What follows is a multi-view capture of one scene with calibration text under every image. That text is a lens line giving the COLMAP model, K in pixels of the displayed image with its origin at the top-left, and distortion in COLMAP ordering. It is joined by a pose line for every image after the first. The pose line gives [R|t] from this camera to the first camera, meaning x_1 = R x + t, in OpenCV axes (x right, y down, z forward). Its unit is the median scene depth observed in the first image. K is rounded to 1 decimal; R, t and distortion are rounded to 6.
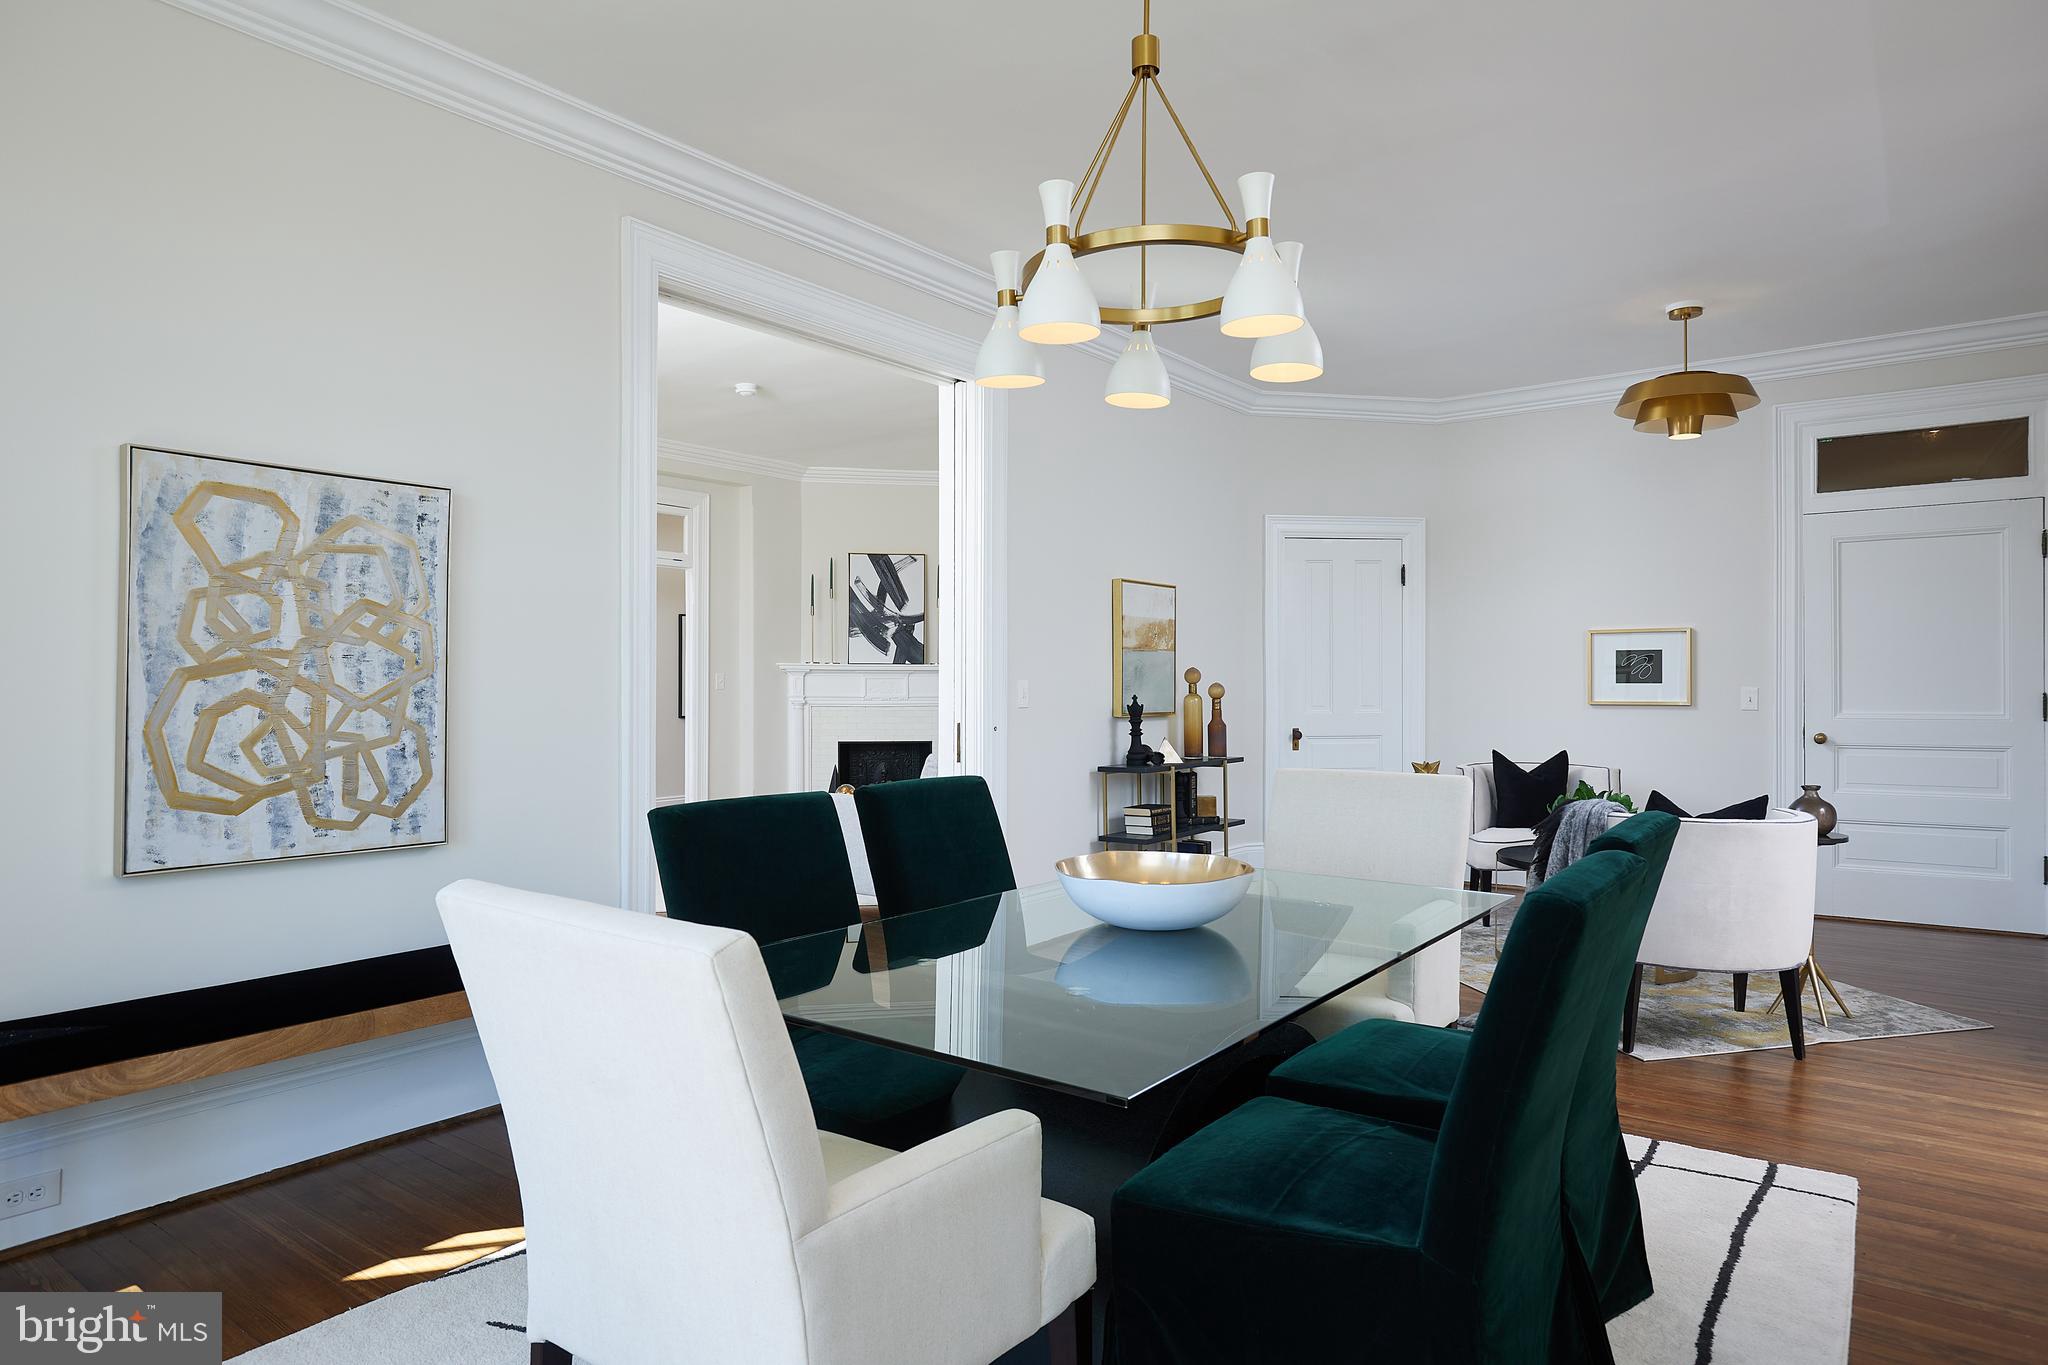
lens RADIAL K [[1213.8, 0, 1036.2], [0, 1213.8, 691.1], [0, 0, 1]] dist [-0.003046, -0.003222]
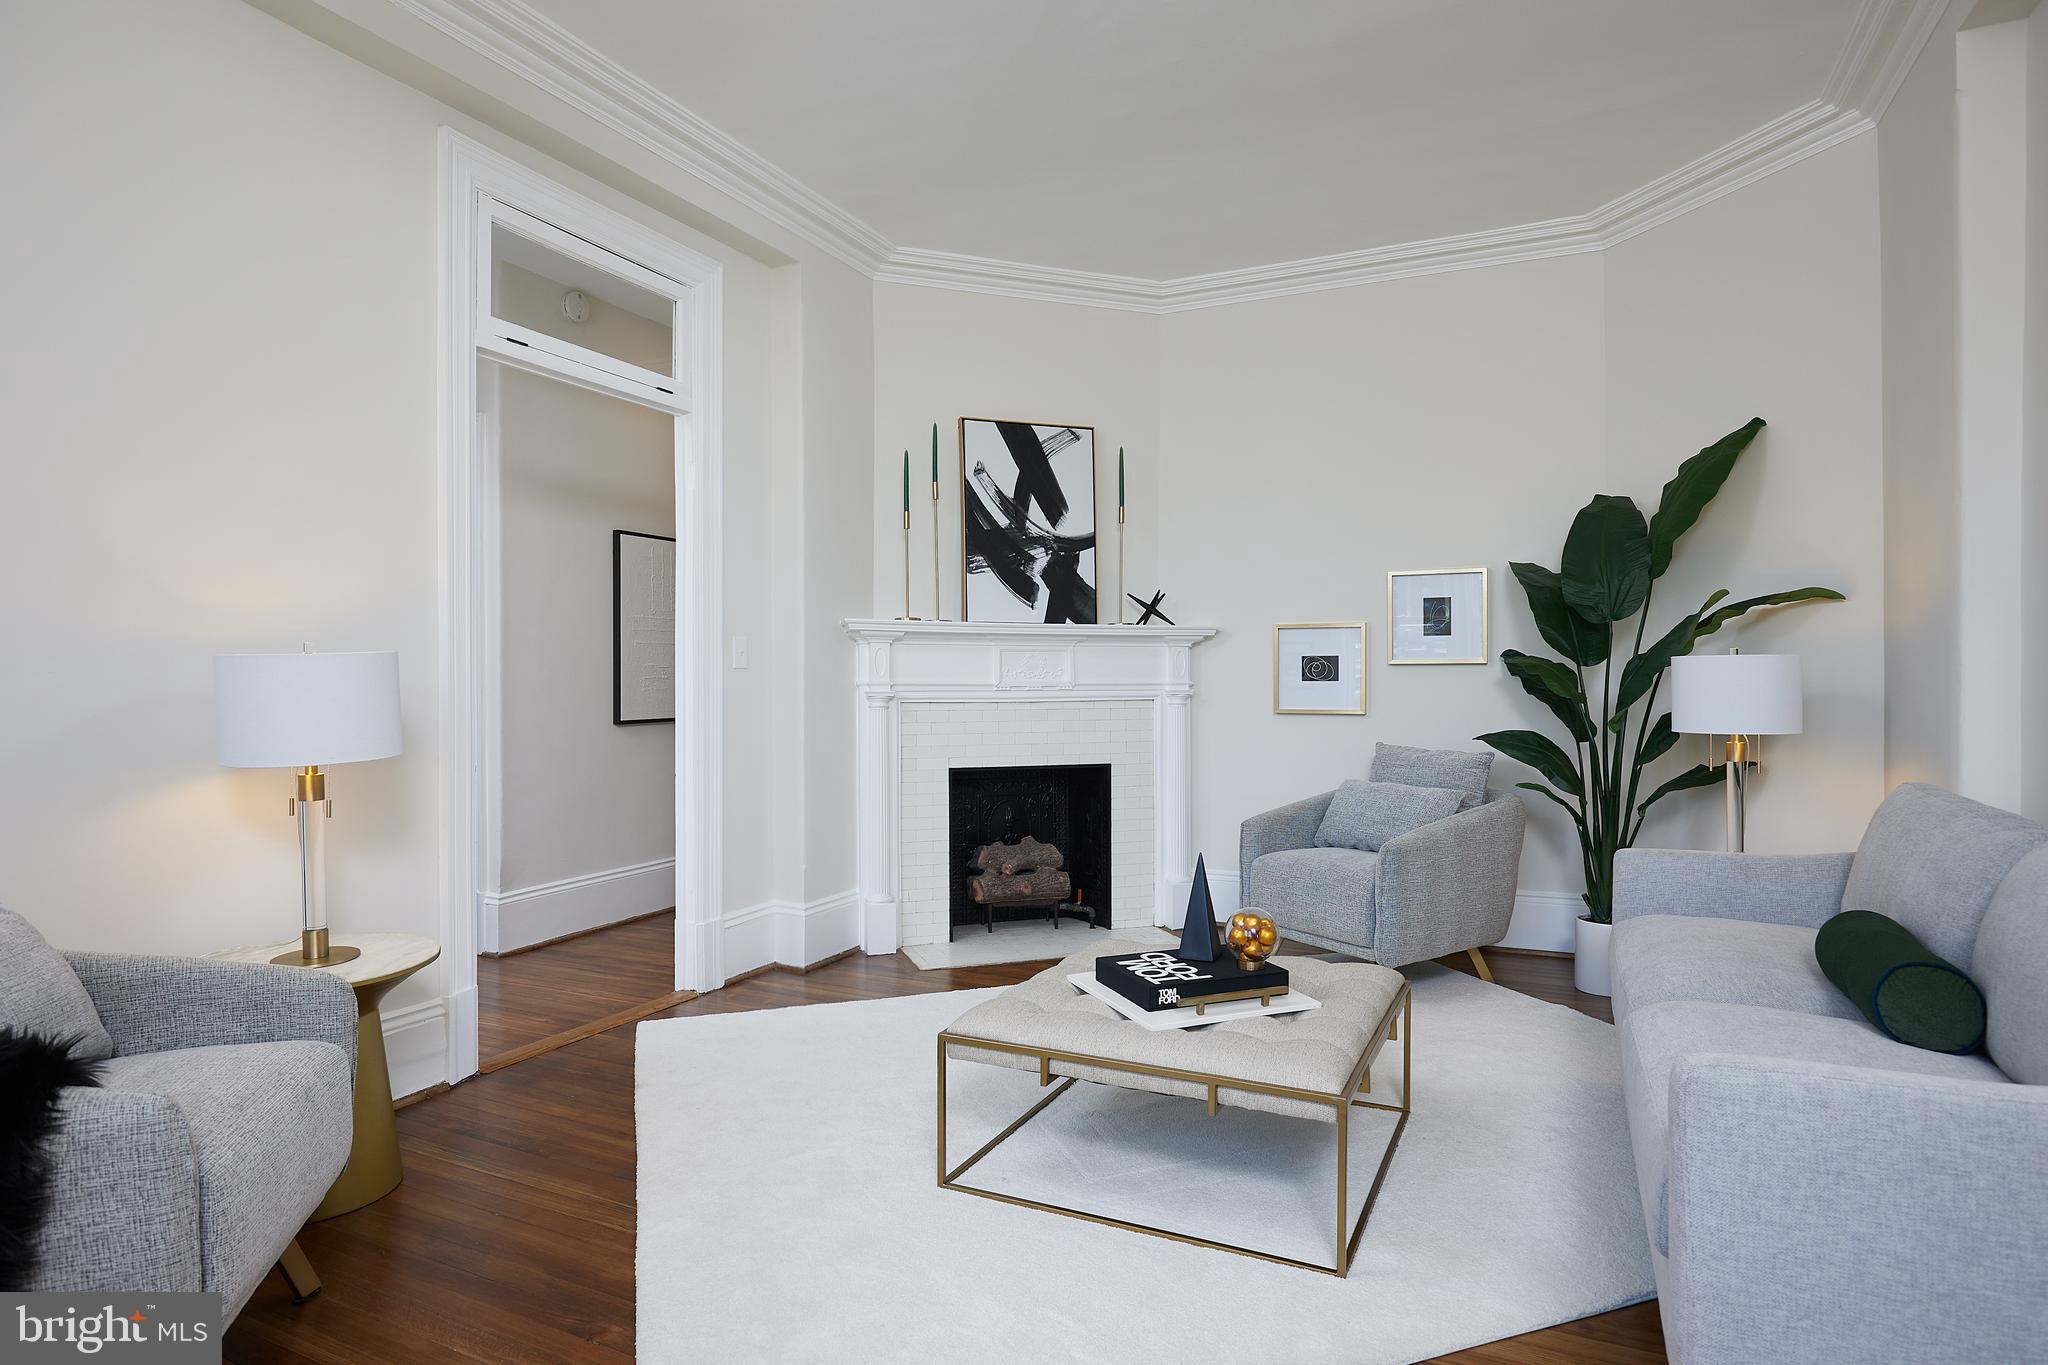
lens RADIAL K [[1111.4, 0, 1036.7], [0, 1111.4, 682.5], [0, 0, 1]] dist [-0.017616, 0.002233]
pose [[0.976916, -0.003168, 0.213602, -0.618653], [0.002778, 0.999994, 0.002126, 0.008117], [-0.213608, -0.001483, 0.976918, 1.387250]]
